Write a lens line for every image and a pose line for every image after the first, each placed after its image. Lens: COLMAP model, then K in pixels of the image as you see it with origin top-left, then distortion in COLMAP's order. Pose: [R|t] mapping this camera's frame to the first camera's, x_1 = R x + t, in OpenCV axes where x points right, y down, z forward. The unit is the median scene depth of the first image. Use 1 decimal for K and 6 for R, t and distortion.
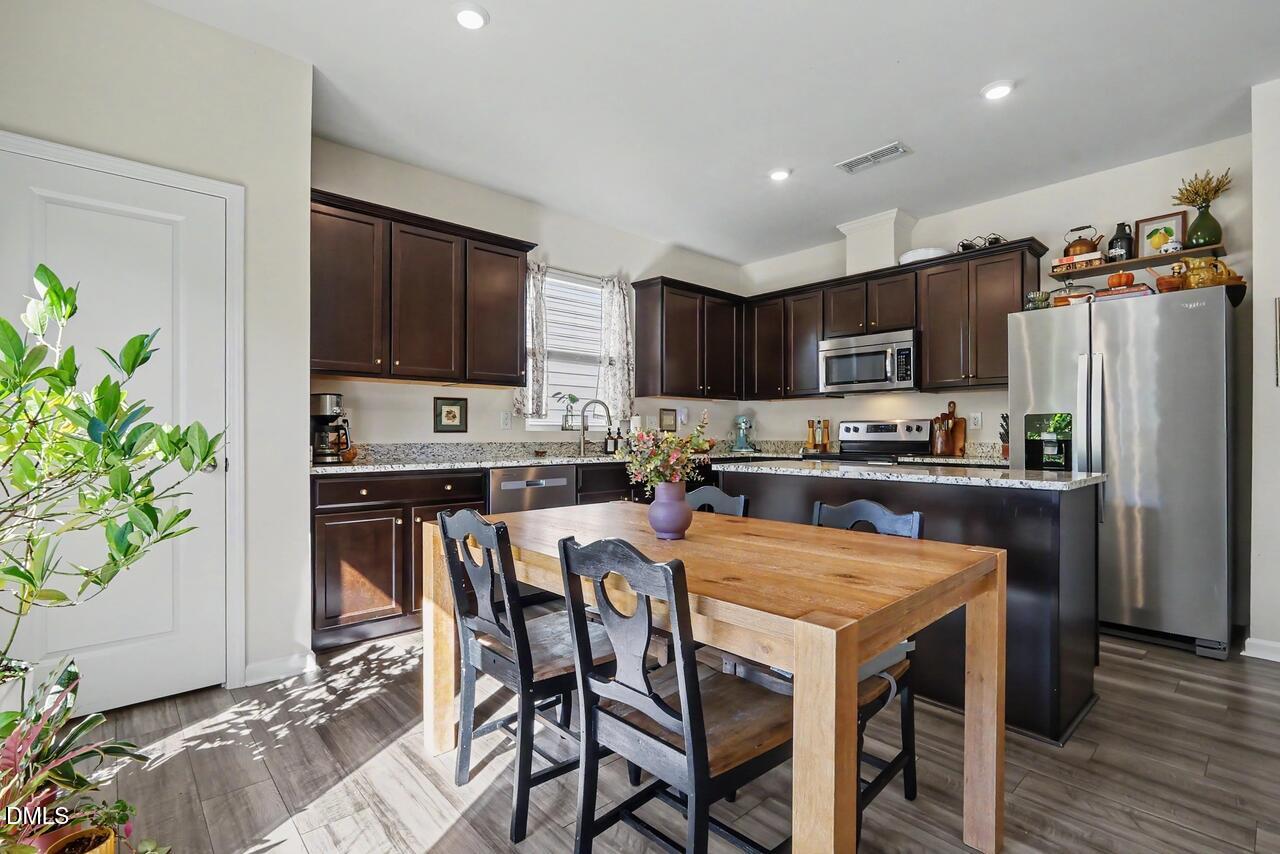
lens RADIAL K [[592.6, 0, 640.3], [0, 592.6, 431.3], [0, 0, 1]] dist [-0.010032, 0.003042]
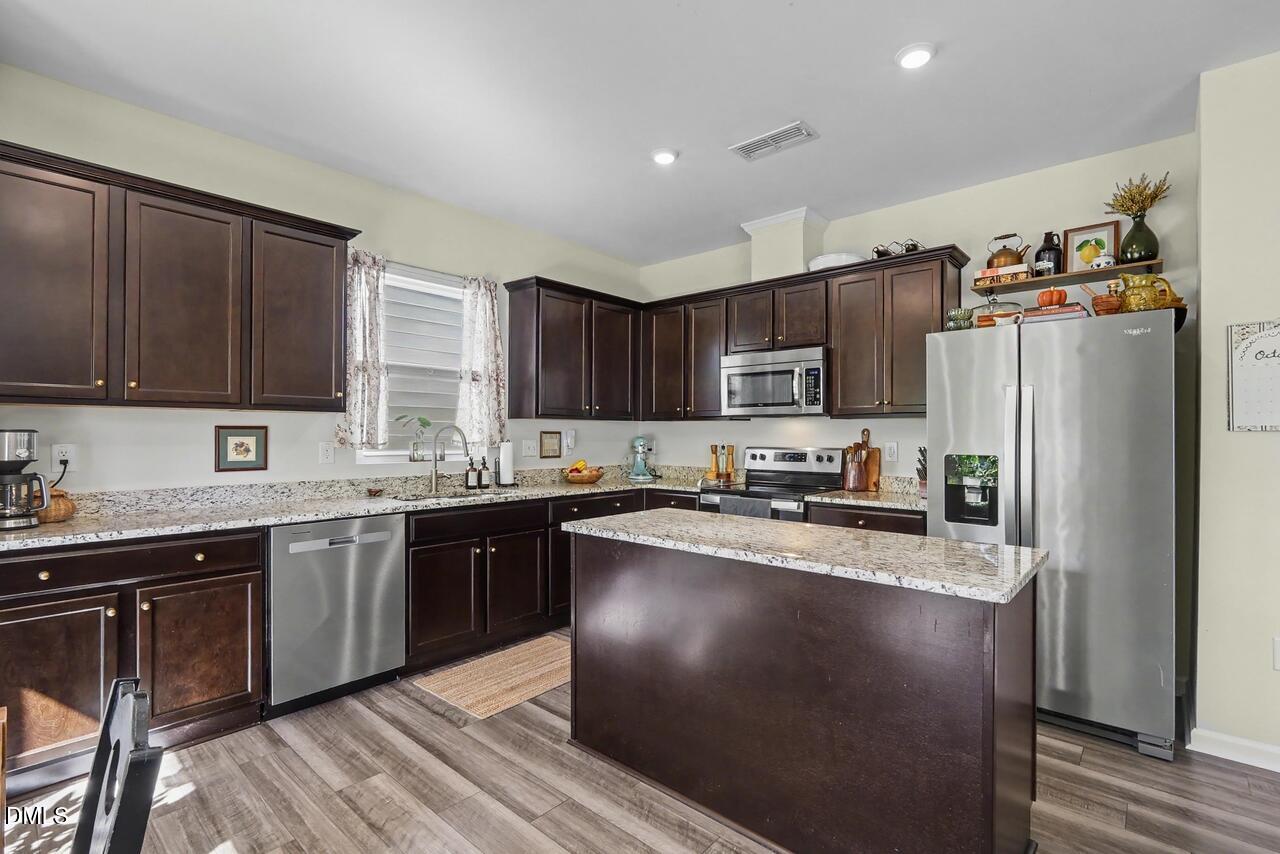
lens RADIAL K [[592.6, 0, 640.2], [0, 592.6, 430.2], [0, 0, 1]] dist [-0.010032, 0.003042]
pose [[0.994387, 0.004282, 0.105715, 0.113240], [-0.004134, 0.999990, -0.001614, -0.051715], [-0.105721, 0.001168, 0.994395, 0.180660]]
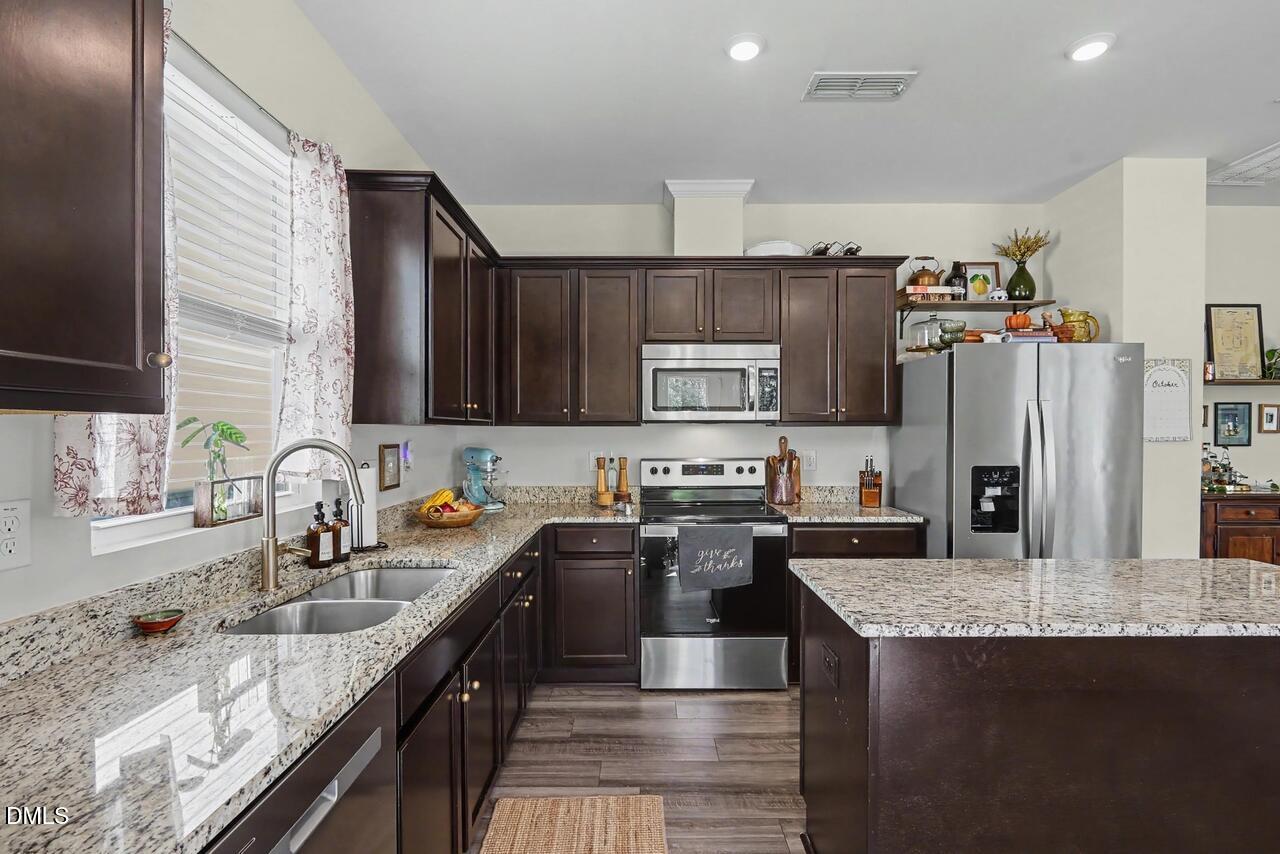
lens RADIAL K [[592.6, 0, 643.2], [0, 592.6, 434.4], [0, 0, 1]] dist [-0.010032, 0.003042]
pose [[0.675029, -0.005657, 0.737770, -0.243143], [-0.001645, 0.999957, 0.009172, -0.068875], [-0.737790, -0.007405, 0.674990, 0.668460]]
